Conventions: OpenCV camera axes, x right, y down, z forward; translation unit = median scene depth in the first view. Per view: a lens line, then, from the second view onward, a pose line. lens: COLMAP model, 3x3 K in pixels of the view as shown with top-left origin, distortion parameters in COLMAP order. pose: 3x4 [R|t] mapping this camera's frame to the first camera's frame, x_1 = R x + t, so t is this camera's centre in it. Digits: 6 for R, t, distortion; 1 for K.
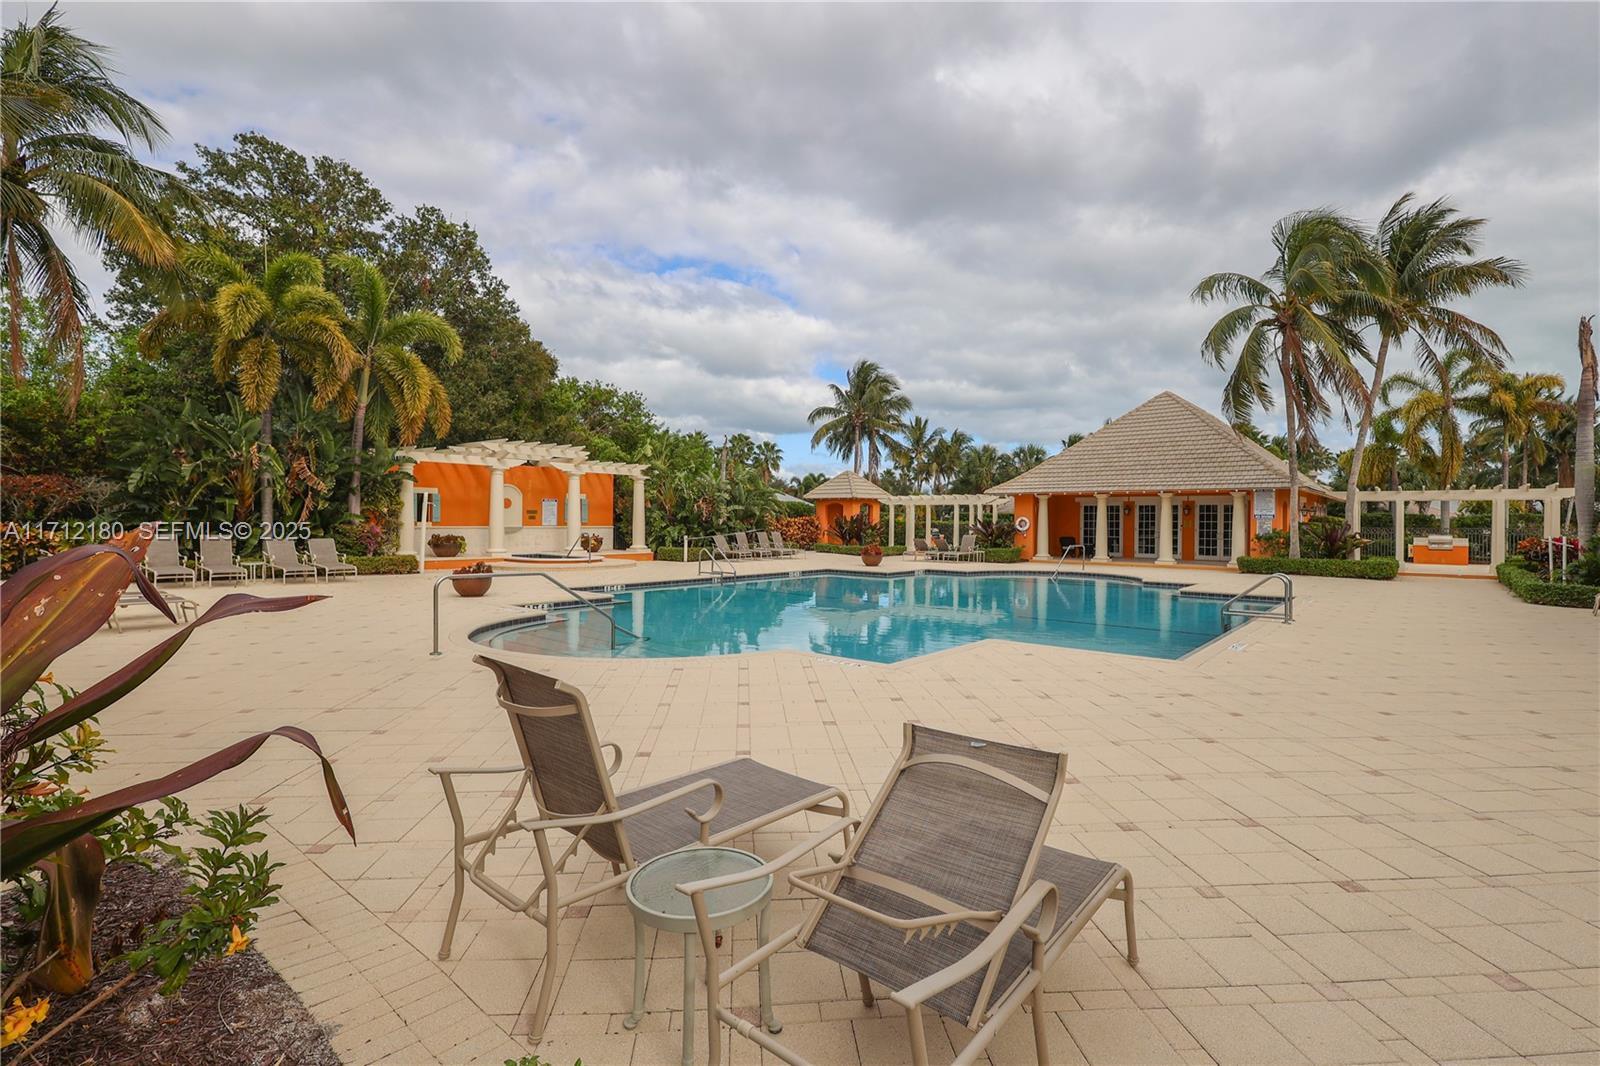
lens RADIAL K [[754.3, 0, 797.4], [0, 754.3, 525.9], [0, 0, 1]] dist [-0.001808, 0.000202]
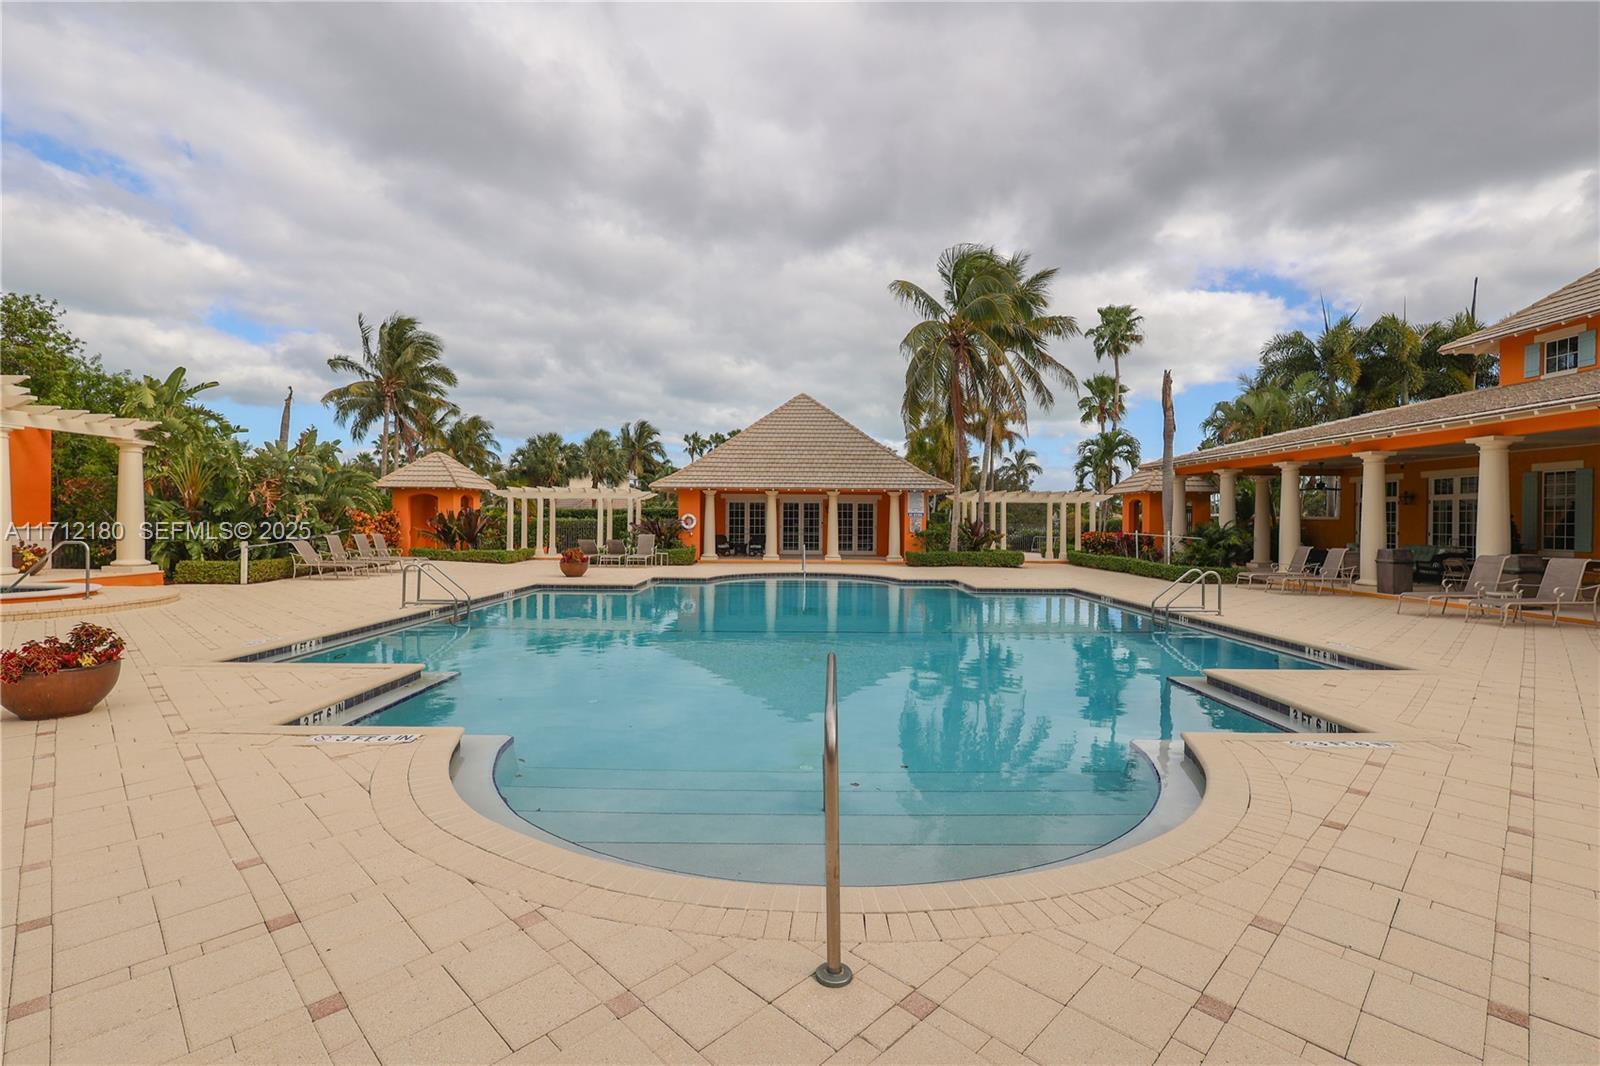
lens RADIAL K [[754.3, 0, 797.4], [0, 754.3, 525.9], [0, 0, 1]] dist [-0.001808, 0.000202]
pose [[0.754900, -0.005884, 0.655813, -0.198264], [0.001562, 0.999973, 0.007174, -0.003538], [-0.655837, -0.004391, 0.754889, 0.223803]]
